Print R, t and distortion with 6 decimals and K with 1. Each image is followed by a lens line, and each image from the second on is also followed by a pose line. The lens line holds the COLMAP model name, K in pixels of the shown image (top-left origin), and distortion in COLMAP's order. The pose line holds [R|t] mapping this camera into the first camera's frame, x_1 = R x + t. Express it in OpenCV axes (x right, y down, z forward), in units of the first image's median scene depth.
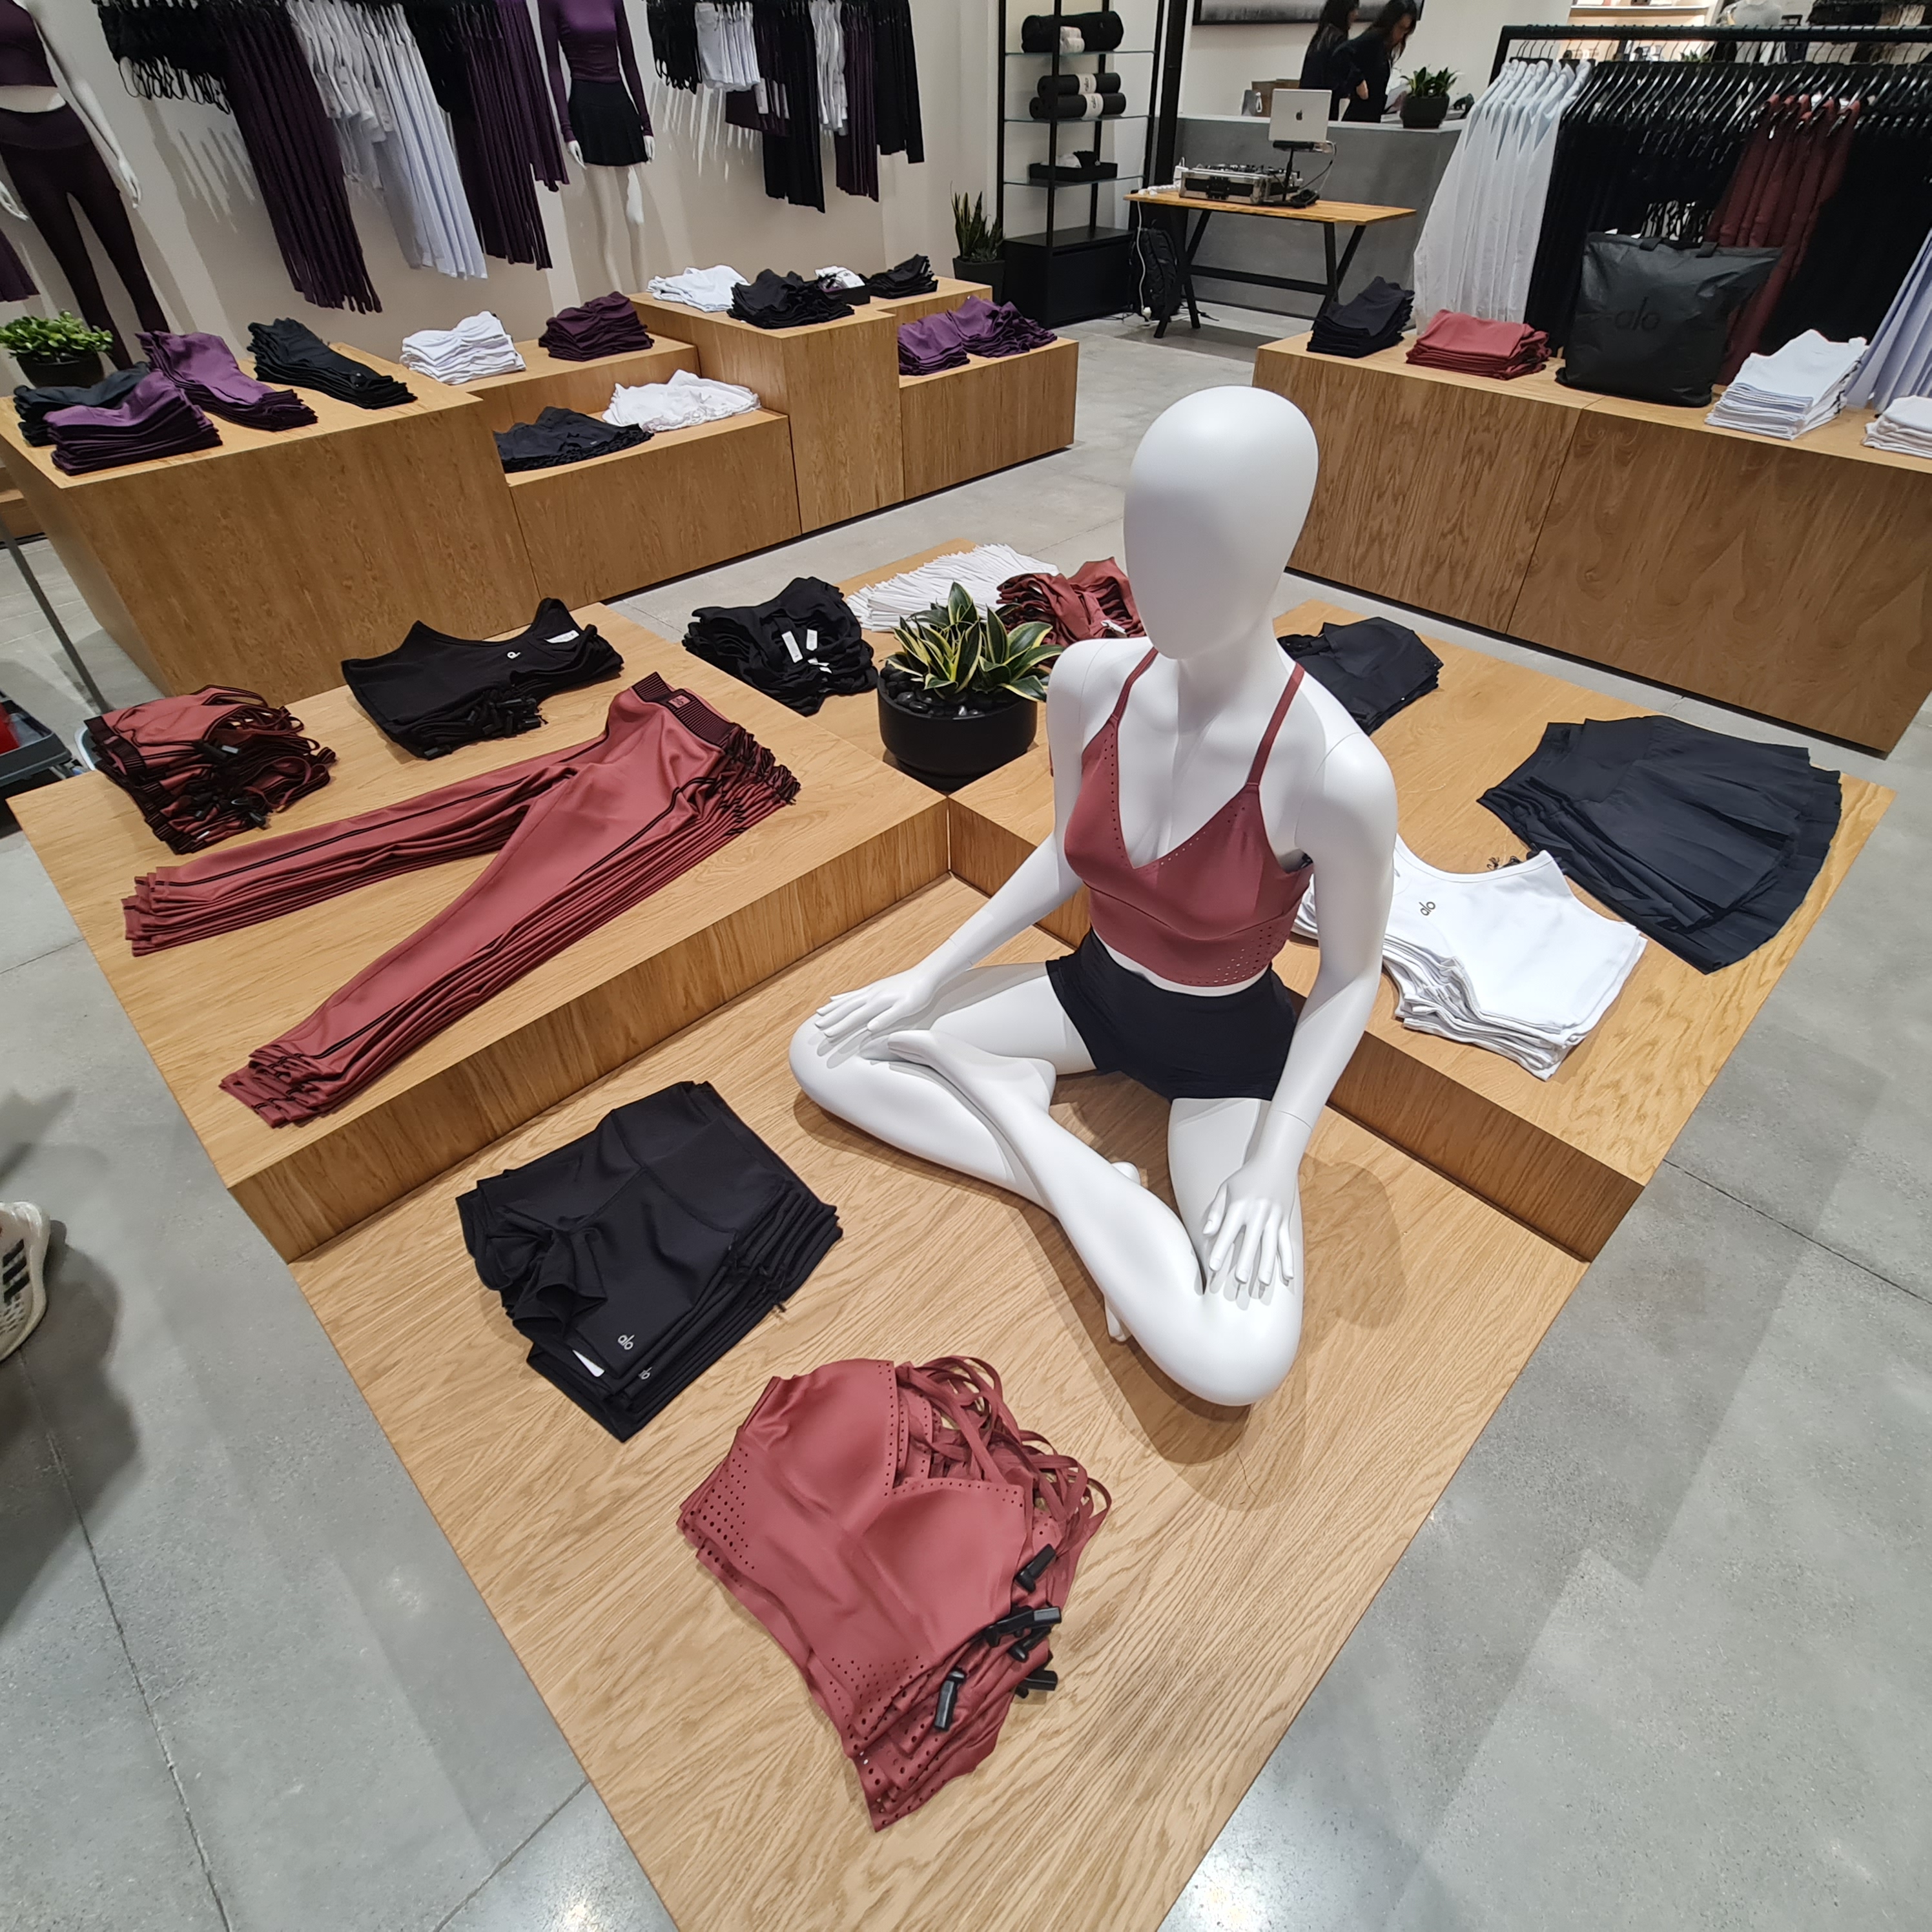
lens RADIAL K [[1054.8, 0, 978.6], [0, 1054.8, 960.4], [0, 0, 1]] dist [-0.005839, 0.003123]
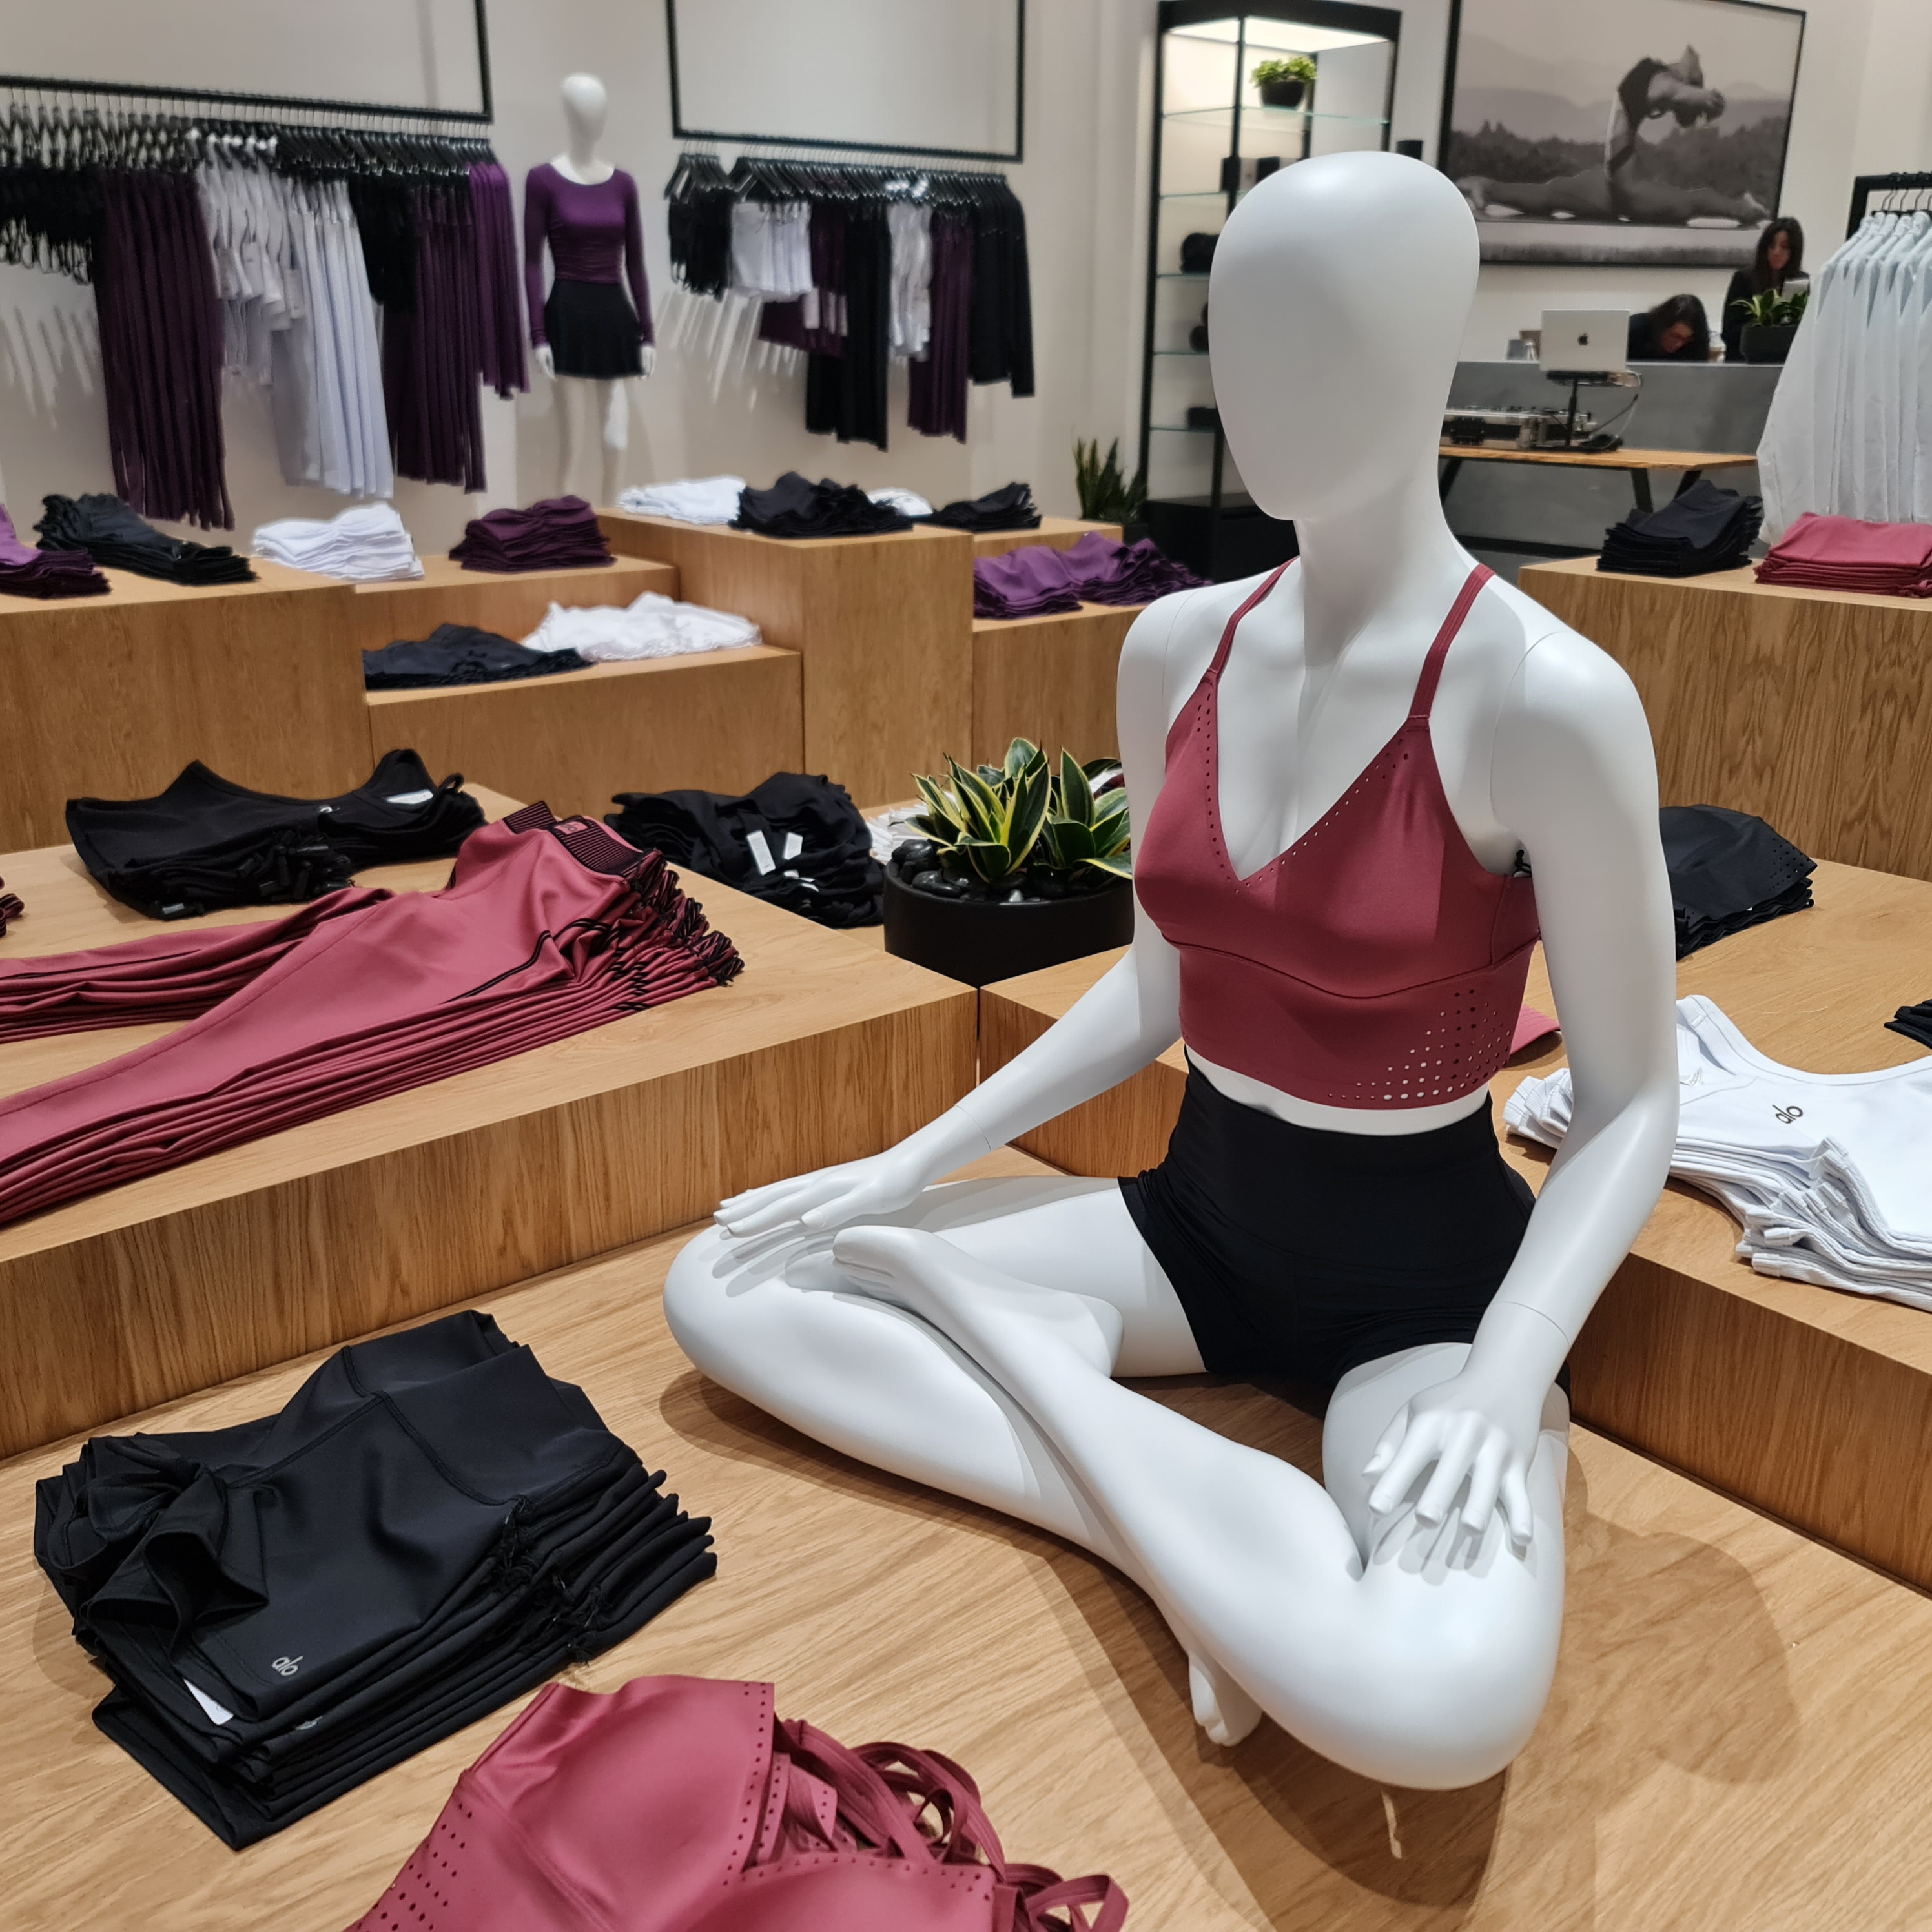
lens RADIAL K [[1882.7, 0, 959.7], [0, 1882.7, 930.7], [0, 0, 1]] dist [0.049446, 0.000000]
pose [[0.996095, 0.038128, -0.079633, 0.041589], [-0.066868, 0.914754, -0.398438, 0.230681], [0.057653, 0.402207, 0.913732, -0.009696]]
